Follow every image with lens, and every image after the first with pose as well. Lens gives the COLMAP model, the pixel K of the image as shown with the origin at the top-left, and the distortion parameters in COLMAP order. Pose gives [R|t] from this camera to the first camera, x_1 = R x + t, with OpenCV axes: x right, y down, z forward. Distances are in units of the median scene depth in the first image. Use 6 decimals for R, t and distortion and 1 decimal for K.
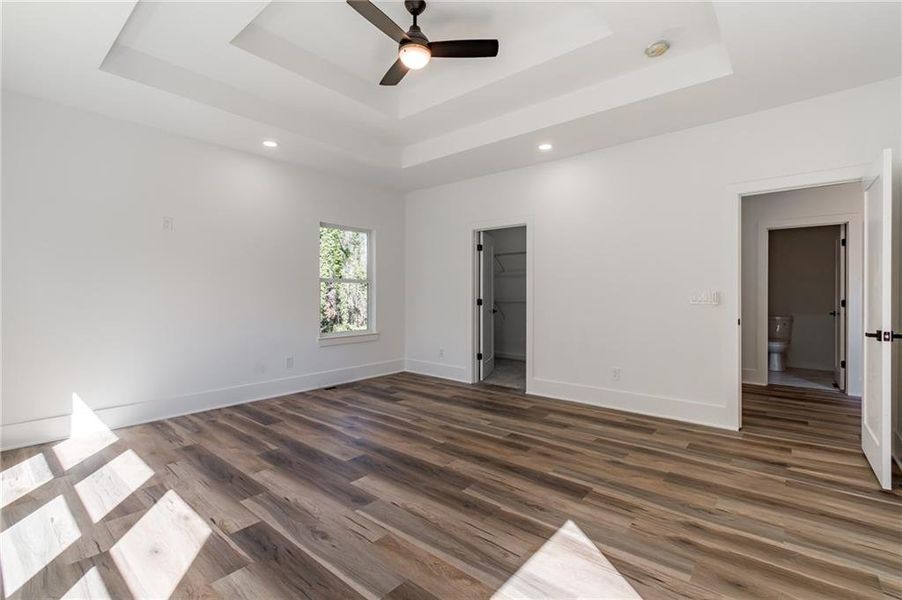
lens RADIAL K [[406.0, 0, 456.6], [0, 406.0, 298.2], [0, 0, 1]] dist [0.002010, 0.000095]
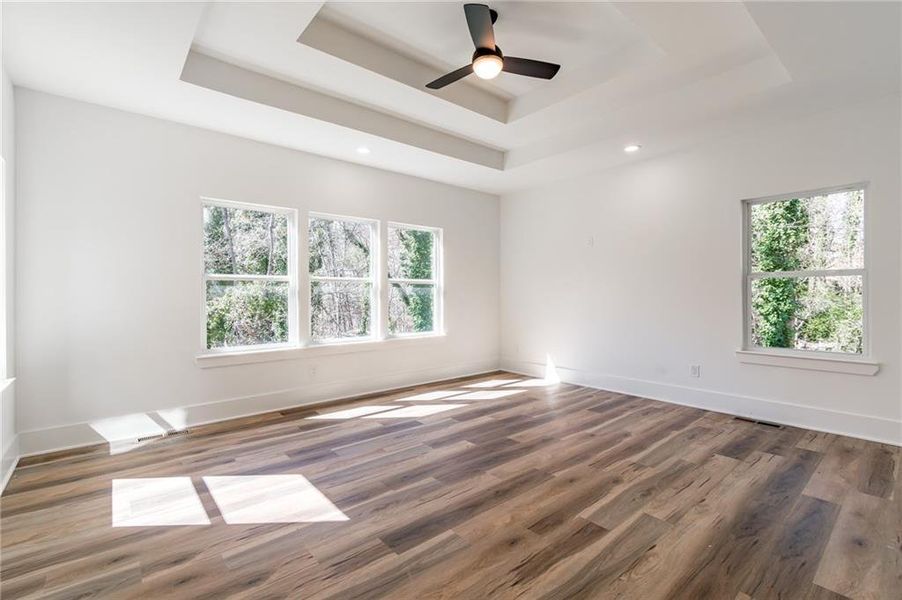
lens RADIAL K [[406.0, 0, 456.6], [0, 406.0, 296.3], [0, 0, 1]] dist [0.002010, 0.000095]
pose [[-0.163475, 0.006636, -0.986525, 0.898097], [-0.007736, 0.999938, 0.008008, -0.013626], [0.986517, 0.008941, -0.163414, 1.042226]]
